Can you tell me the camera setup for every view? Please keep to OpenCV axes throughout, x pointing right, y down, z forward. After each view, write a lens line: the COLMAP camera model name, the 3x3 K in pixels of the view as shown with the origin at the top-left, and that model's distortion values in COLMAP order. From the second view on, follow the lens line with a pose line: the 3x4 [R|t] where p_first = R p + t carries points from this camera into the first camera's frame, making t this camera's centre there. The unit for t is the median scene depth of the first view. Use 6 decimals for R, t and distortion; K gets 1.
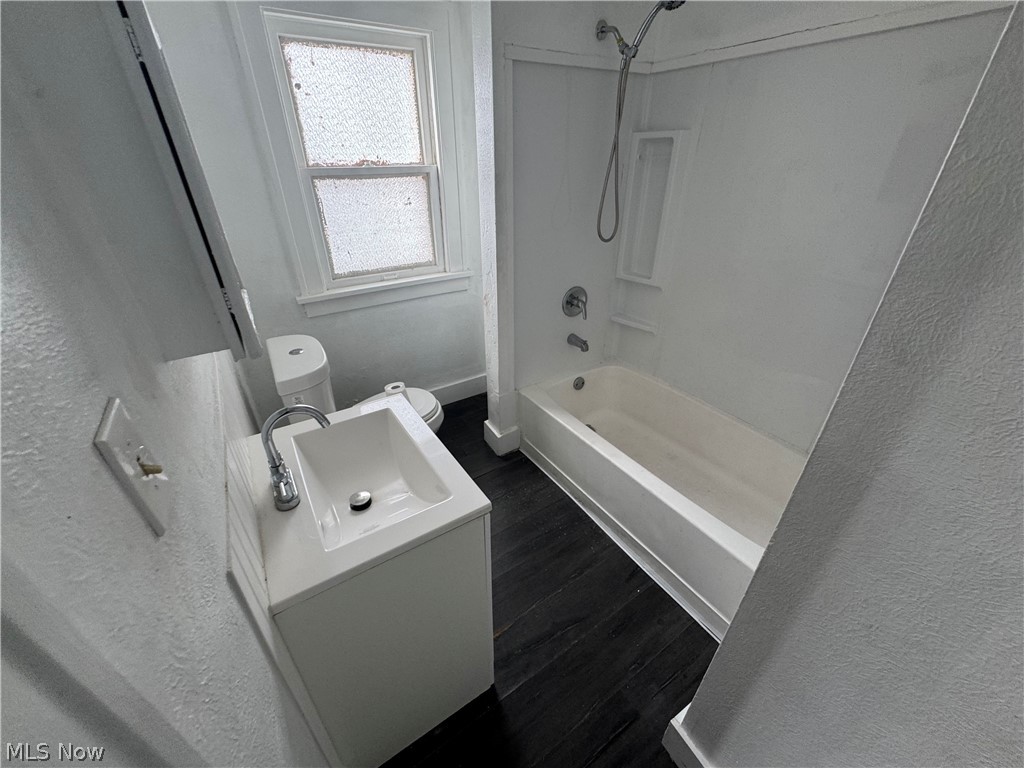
lens RADIAL K [[408.0, 0, 508.4], [0, 408.0, 382.7], [0, 0, 1]] dist [0.002565, 0.000153]
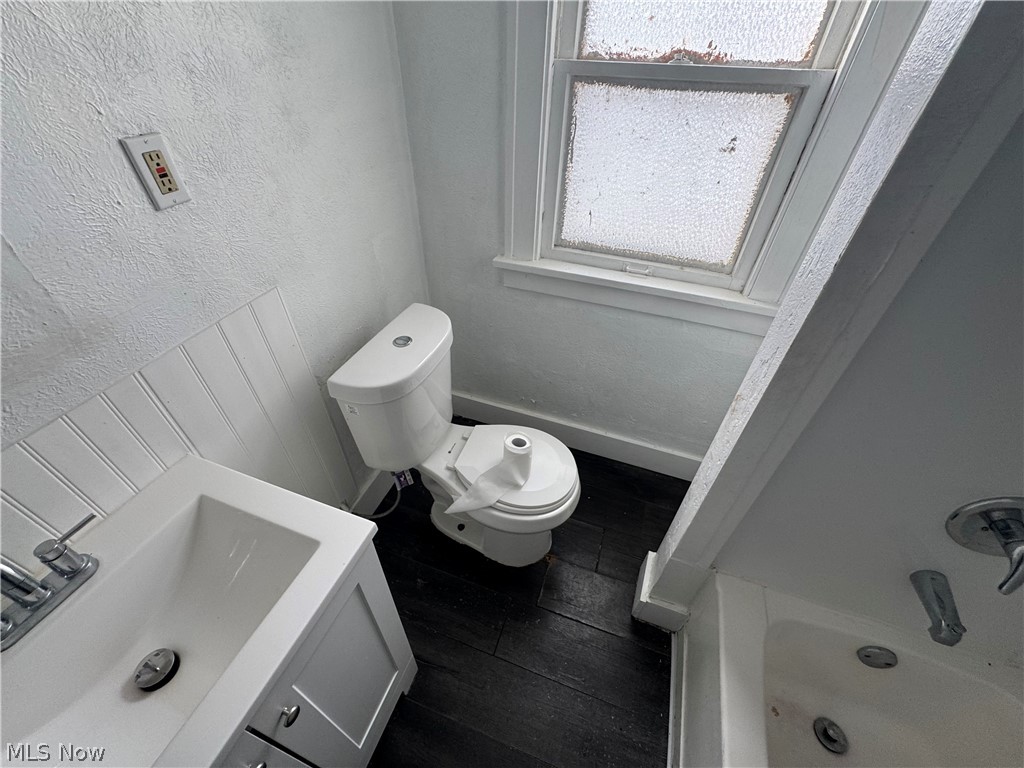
lens RADIAL K [[408.0, 0, 512.5], [0, 408.0, 383.9], [0, 0, 1]] dist [0.002565, 0.000153]
pose [[0.607836, 0.525805, -0.595033, 0.050113], [-0.411517, 0.849460, 0.330259, -0.250271], [0.679109, 0.044123, 0.732710, 0.459939]]
